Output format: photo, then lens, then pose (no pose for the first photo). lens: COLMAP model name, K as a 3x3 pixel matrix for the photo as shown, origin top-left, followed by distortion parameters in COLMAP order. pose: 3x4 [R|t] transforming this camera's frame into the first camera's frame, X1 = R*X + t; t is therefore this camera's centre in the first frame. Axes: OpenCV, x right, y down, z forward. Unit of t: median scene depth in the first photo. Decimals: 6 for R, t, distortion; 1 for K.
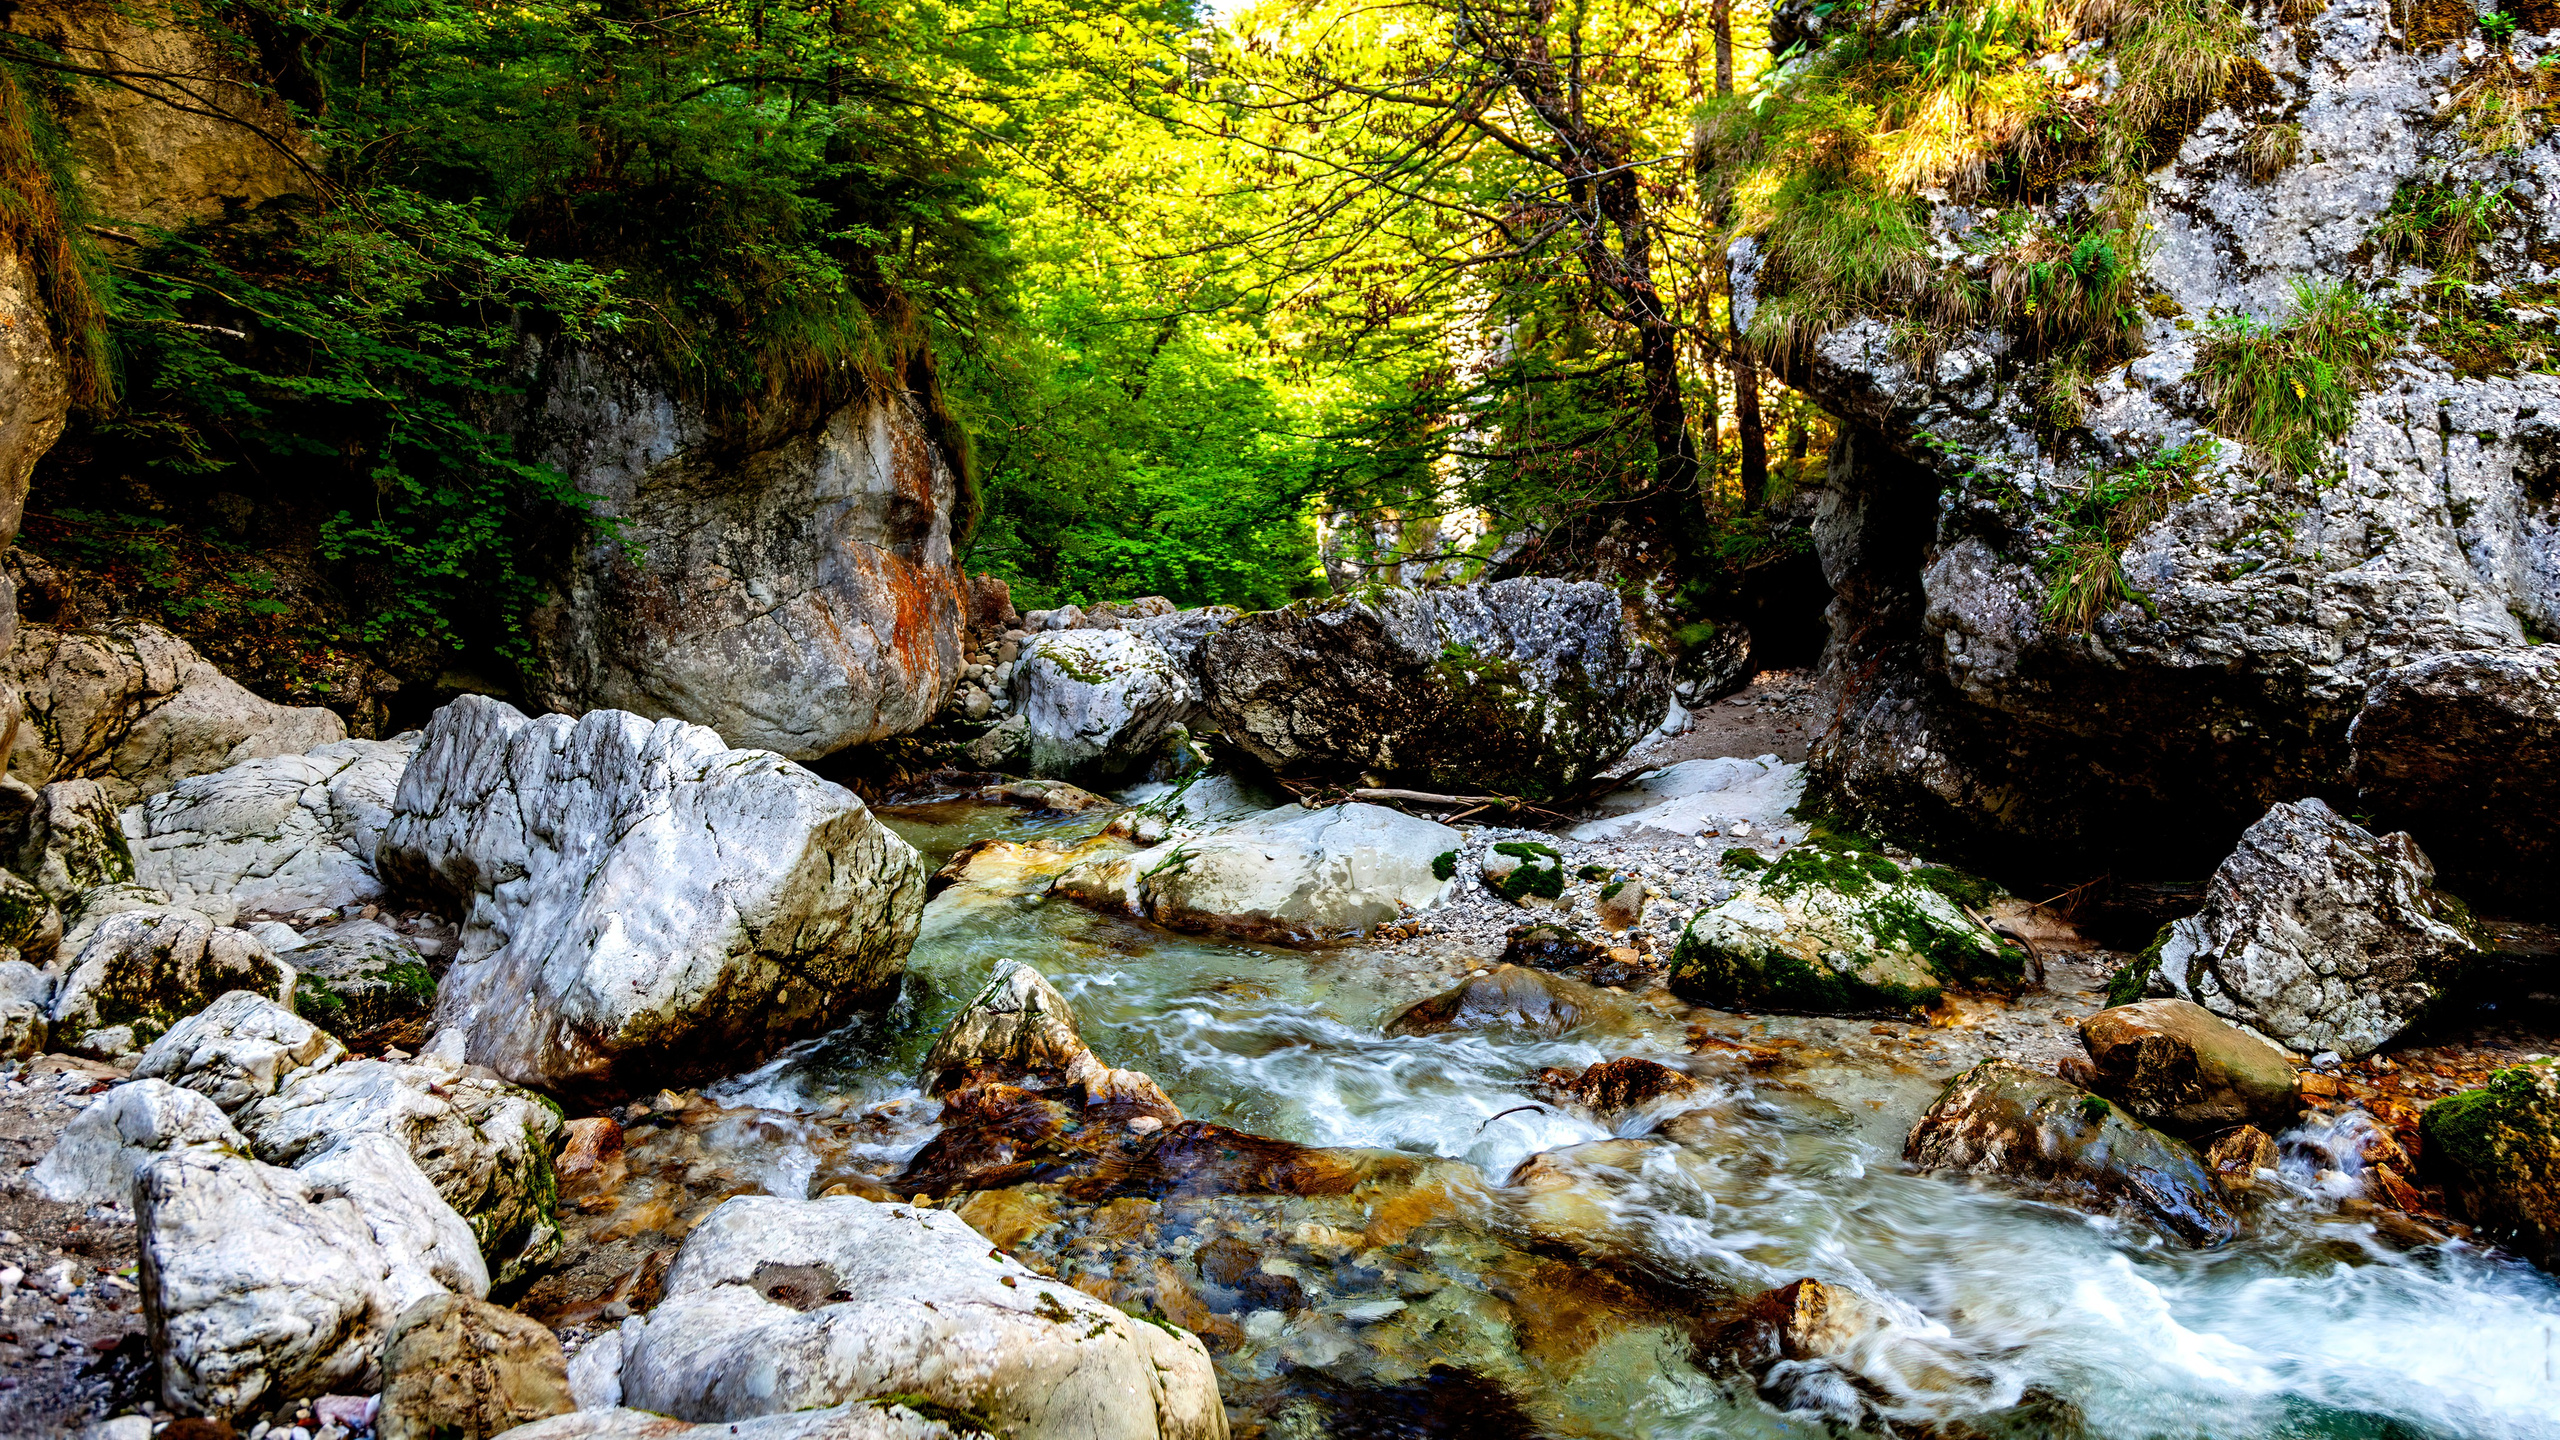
lens RADIAL K [[1711.7, 0, 1288.6], [0, 1711.7, 610.7], [0, 0, 1]] dist [0.022604, -0.001178]
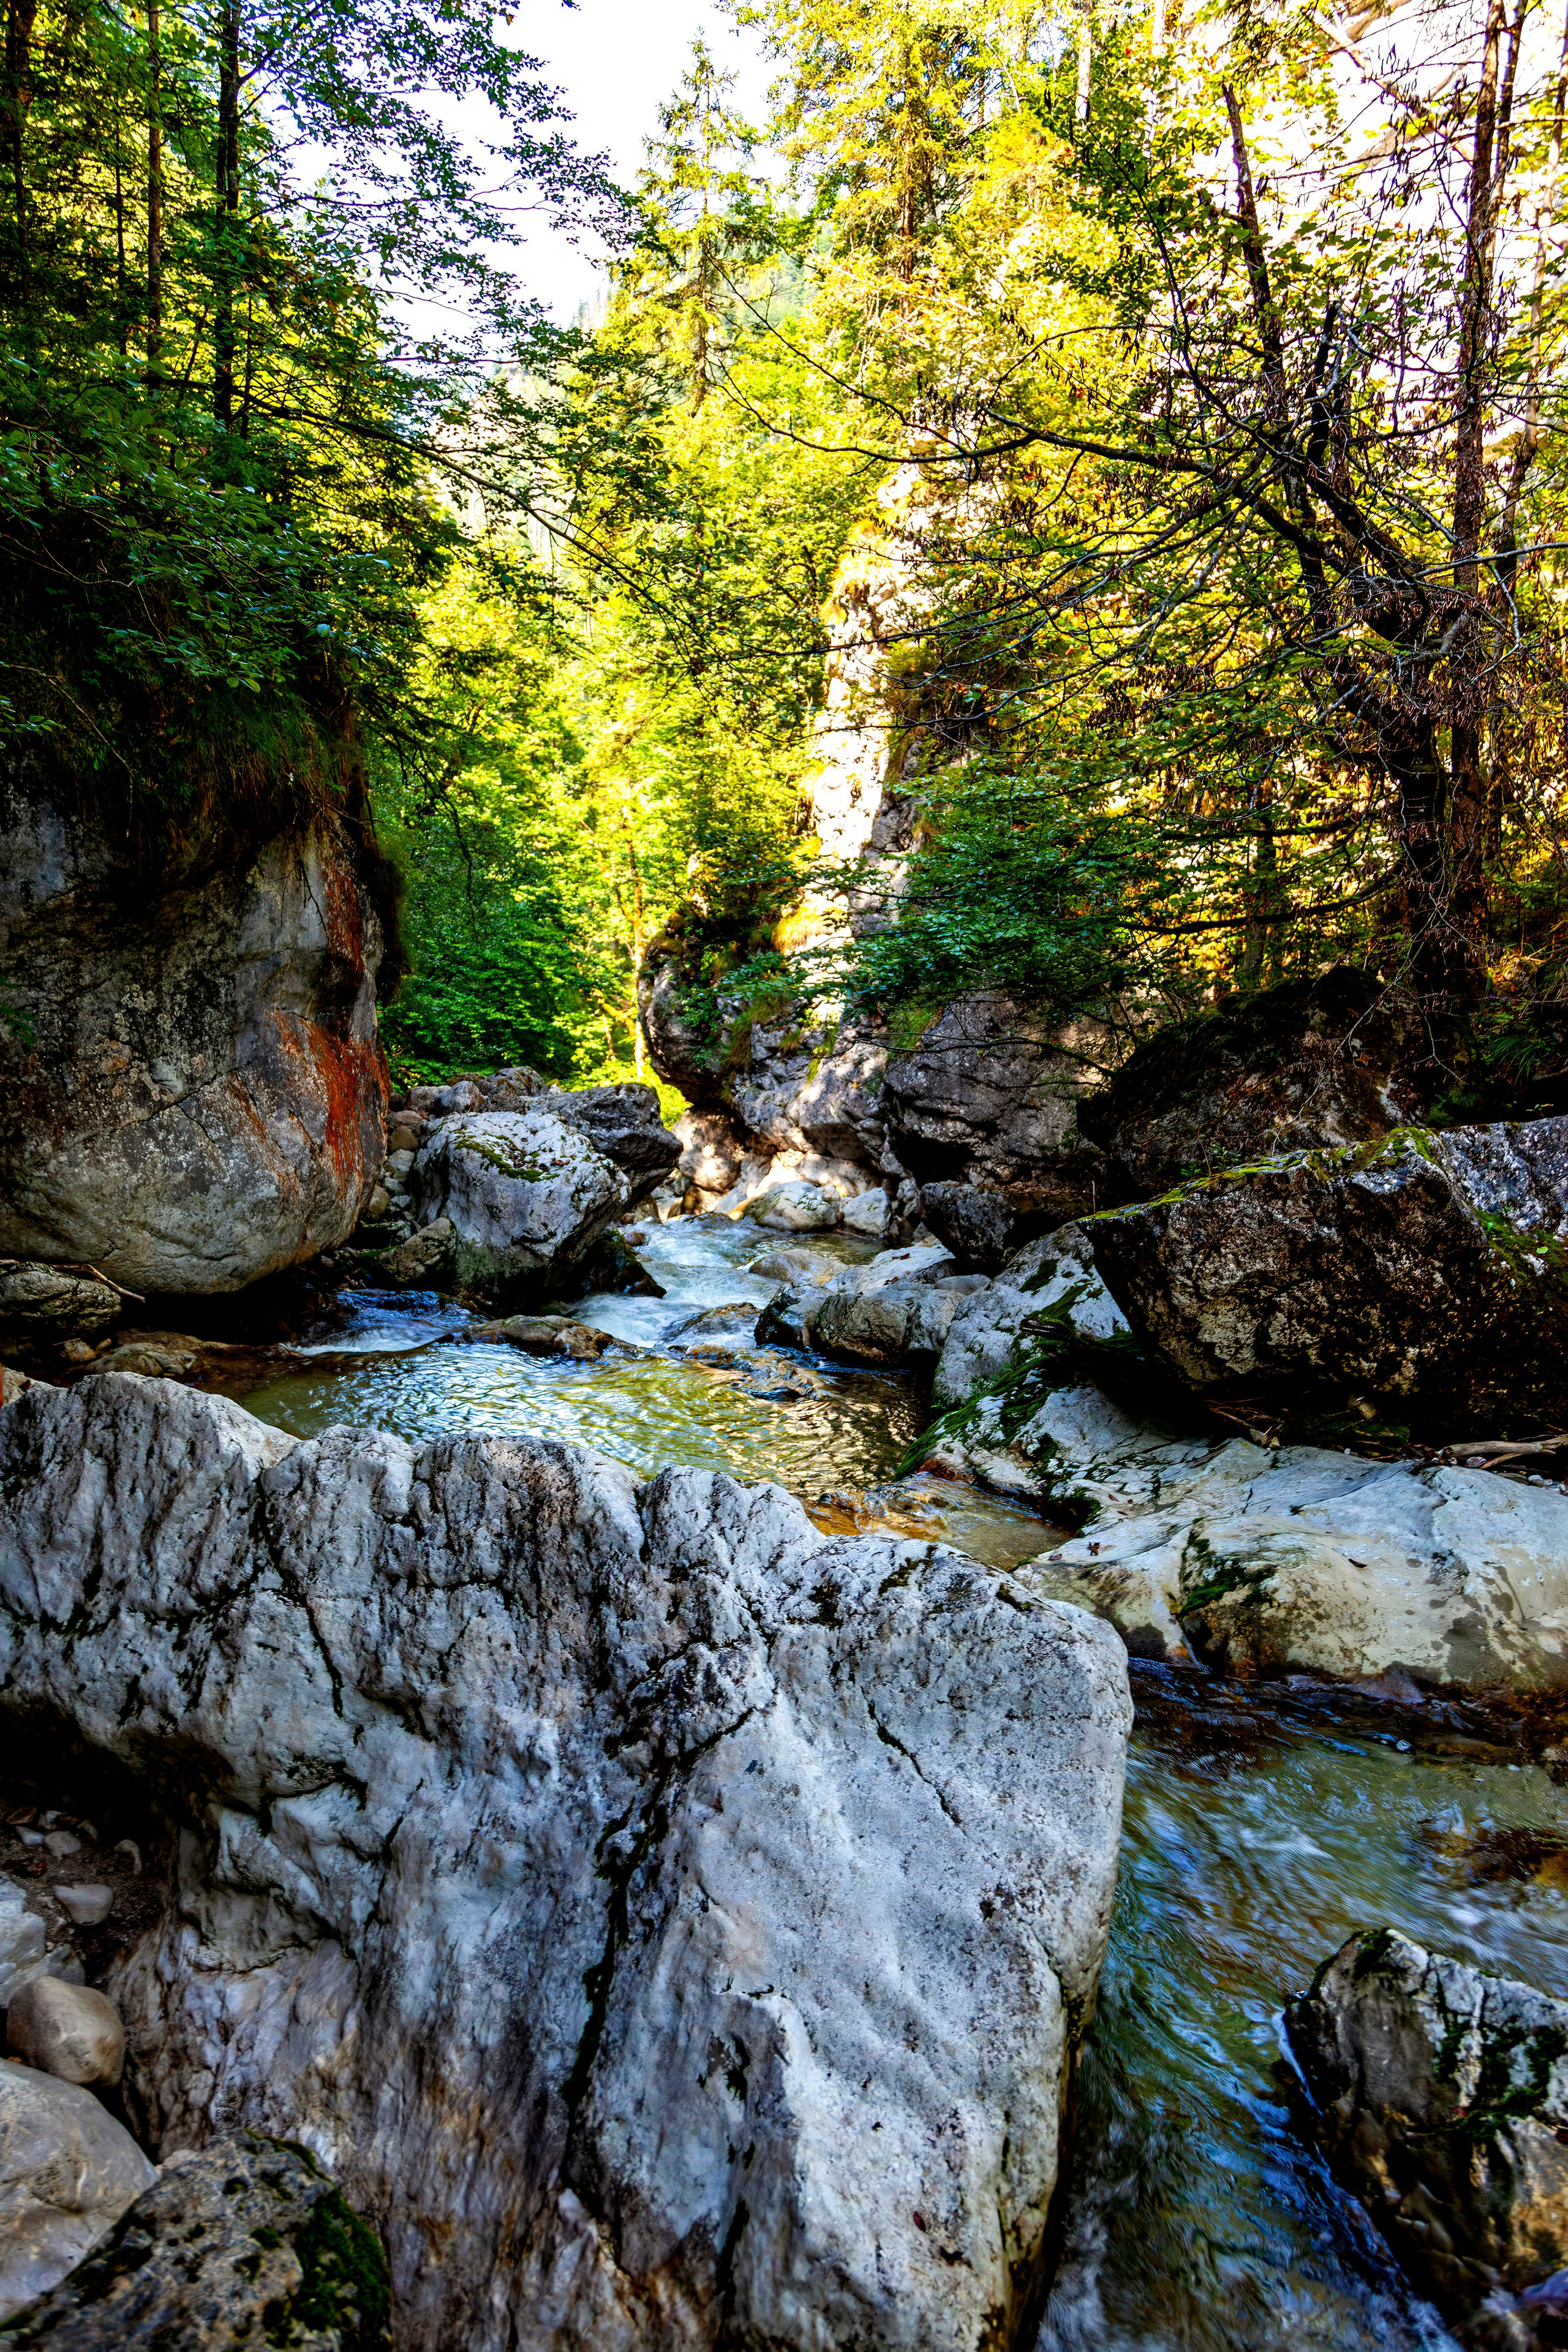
lens RADIAL K [[1609.2, 0, 760.1], [0, 1609.2, 1165.1], [0, 0, 1]] dist [0.028913, 0.001188]
pose [[0.981473, 0.002088, 0.191591, -0.189799], [-0.014916, 0.997739, 0.065538, -0.022798], [-0.191021, -0.067181, 0.979284, 0.248171]]
